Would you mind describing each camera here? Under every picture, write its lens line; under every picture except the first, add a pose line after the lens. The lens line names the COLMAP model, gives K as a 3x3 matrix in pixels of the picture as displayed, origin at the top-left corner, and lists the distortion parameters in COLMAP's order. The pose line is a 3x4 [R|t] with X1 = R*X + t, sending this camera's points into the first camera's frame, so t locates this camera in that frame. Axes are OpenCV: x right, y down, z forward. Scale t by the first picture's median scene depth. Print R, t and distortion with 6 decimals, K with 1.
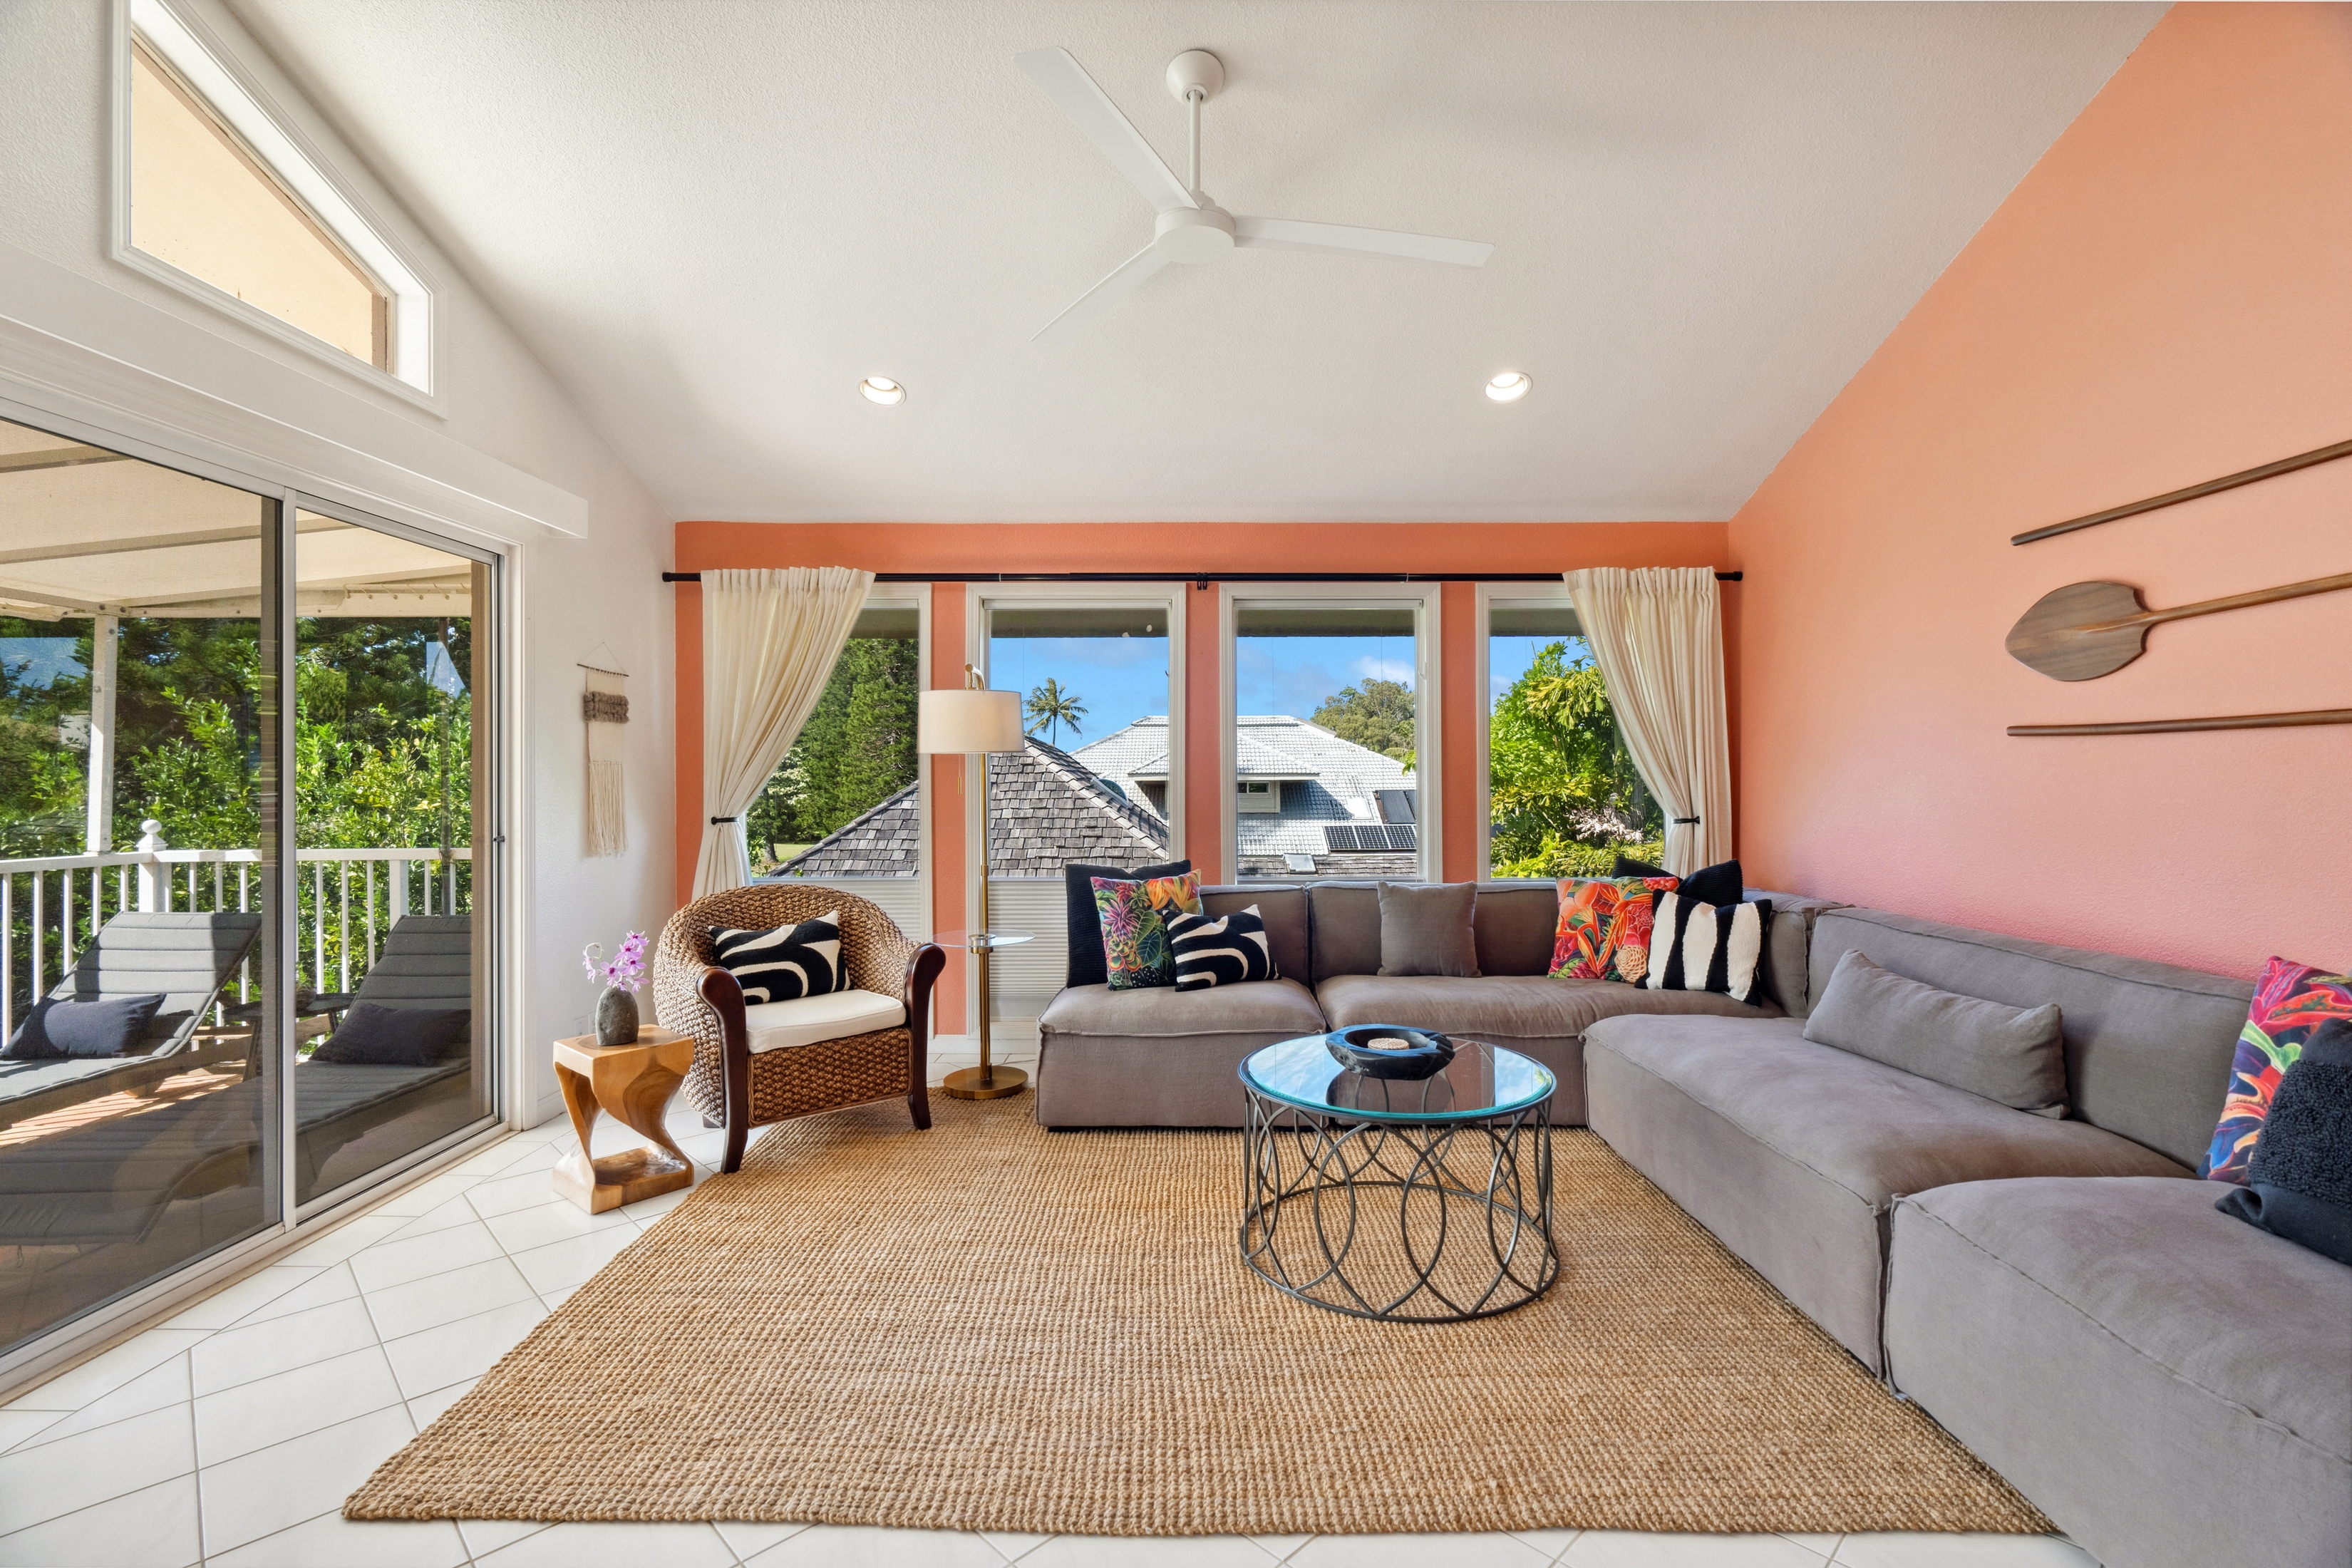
lens RADIAL K [[1062.6, 0, 1217.8], [0, 1062.6, 778.8], [0, 0, 1]] dist [-0.002586, -0.000131]
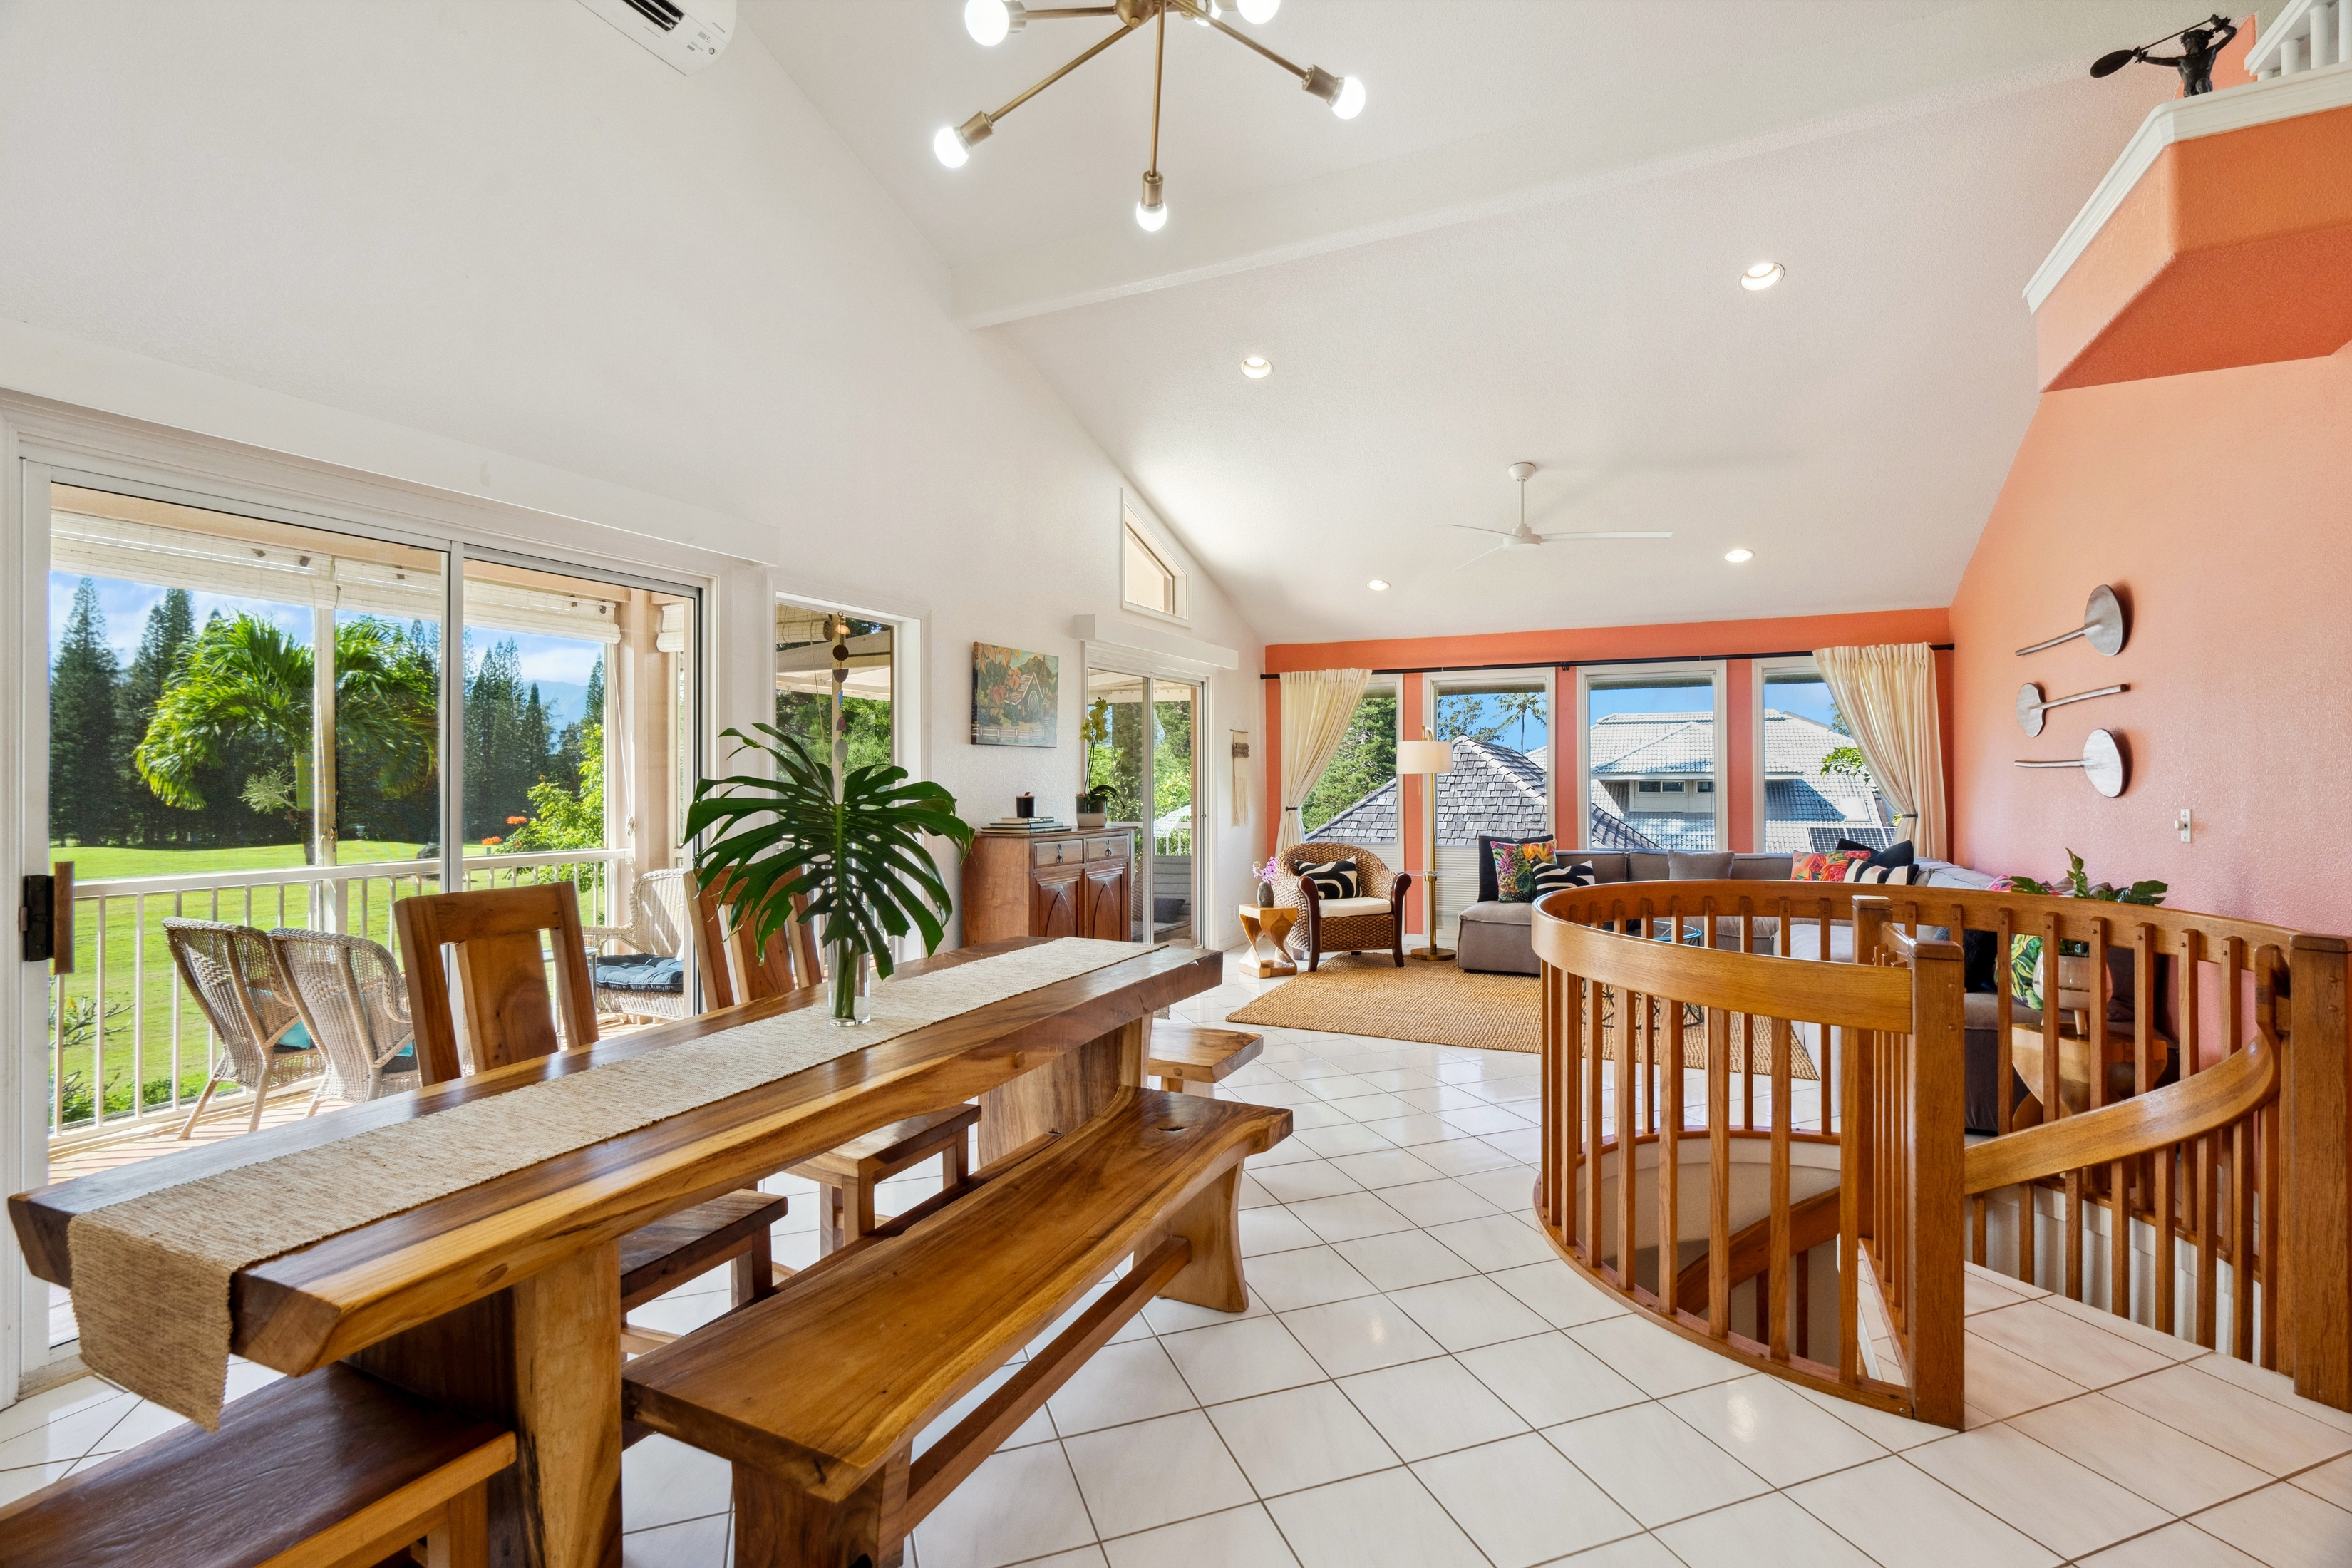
lens RADIAL K [[1062.6, 0, 1217.8], [0, 1062.6, 778.8], [0, 0, 1]] dist [-0.002586, -0.000131]
pose [[0.908146, -0.001325, -0.418652, 0.213485], [0.002351, 0.999995, 0.001936, -0.018642], [0.418648, -0.002743, 0.908144, -0.825301]]
